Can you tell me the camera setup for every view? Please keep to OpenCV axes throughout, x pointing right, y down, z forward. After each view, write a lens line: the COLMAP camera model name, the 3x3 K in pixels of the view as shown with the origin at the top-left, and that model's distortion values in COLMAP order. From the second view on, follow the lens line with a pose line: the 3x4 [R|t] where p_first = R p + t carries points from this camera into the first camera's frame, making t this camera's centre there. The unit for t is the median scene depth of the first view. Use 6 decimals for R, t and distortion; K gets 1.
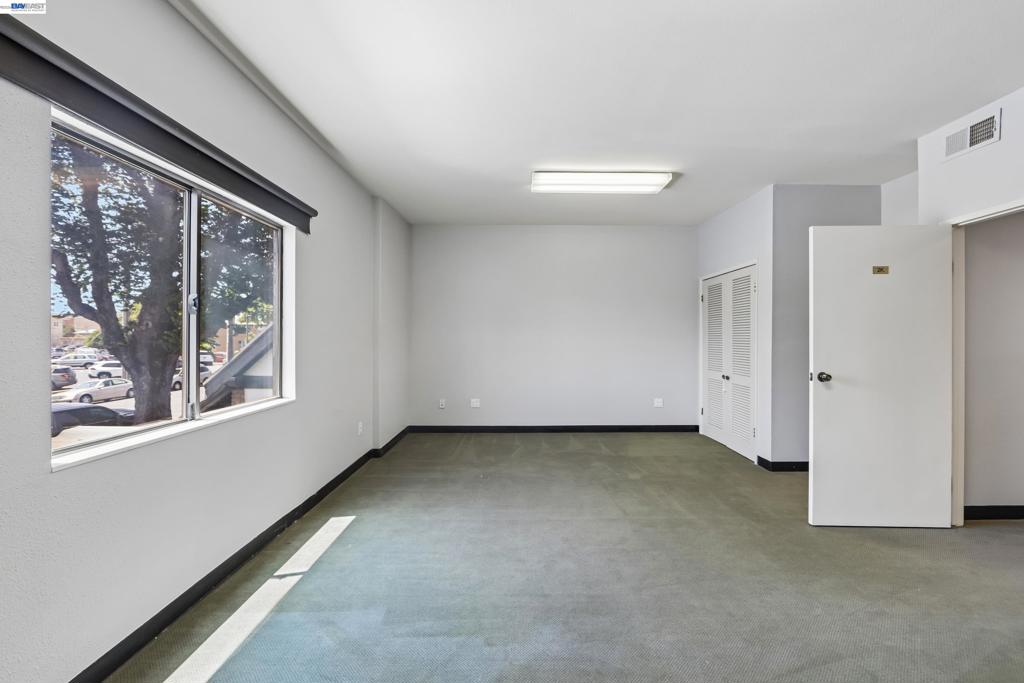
lens RADIAL K [[408.1, 0, 514.6], [0, 408.1, 335.5], [0, 0, 1]] dist [-0.015976, 0.006311]
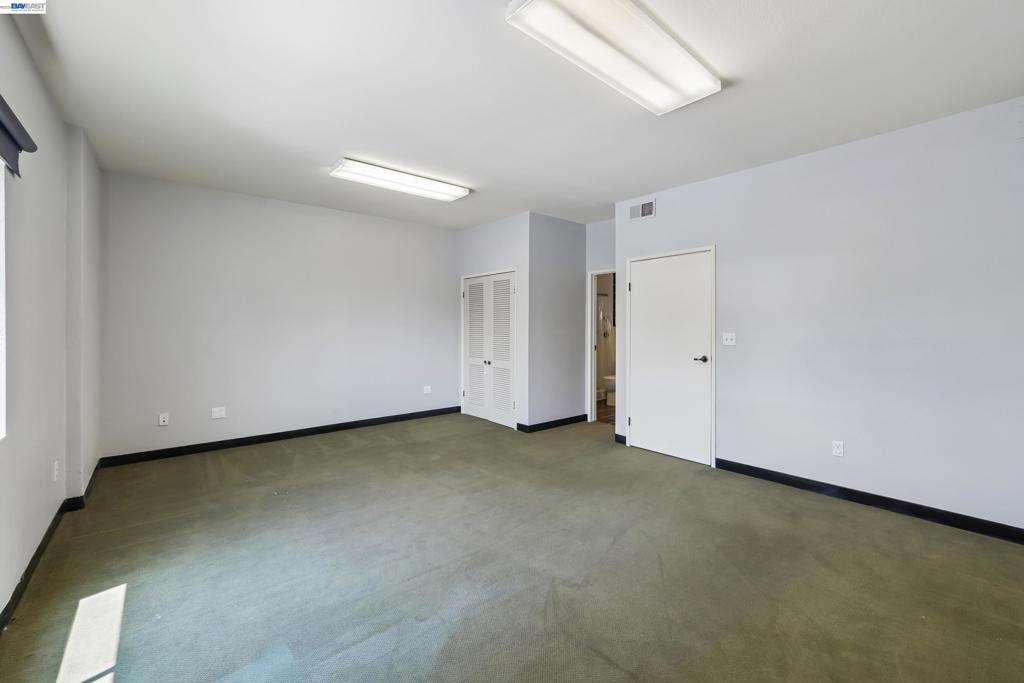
lens RADIAL K [[423.4, 0, 513.1], [0, 423.4, 326.7], [0, 0, 1]] dist [0.002597, 0.000703]
pose [[0.773343, -0.004122, 0.633974, -0.326237], [-0.001343, 0.999966, 0.008139, -0.020189], [-0.633986, -0.007146, 0.773311, -0.017720]]
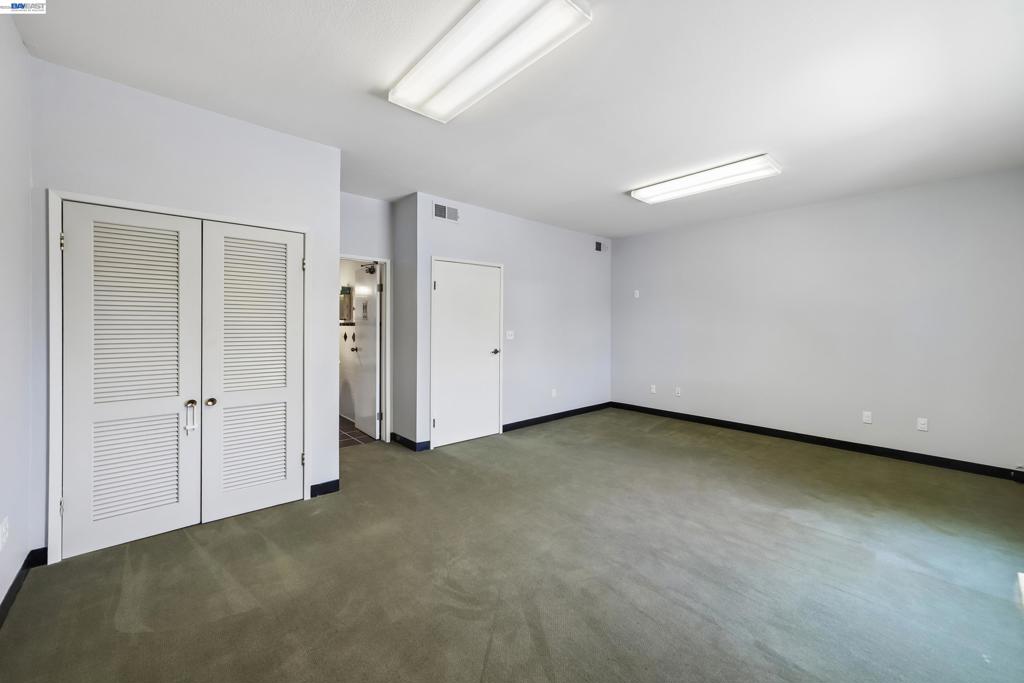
lens RADIAL K [[423.4, 0, 513.1], [0, 423.4, 326.7], [0, 0, 1]] dist [0.002597, 0.000703]
pose [[-0.669359, -0.003153, 0.742933, -0.327879], [-0.004718, 0.999989, -0.000007, -0.008512], [-0.742924, -0.003510, -0.669366, 1.641548]]
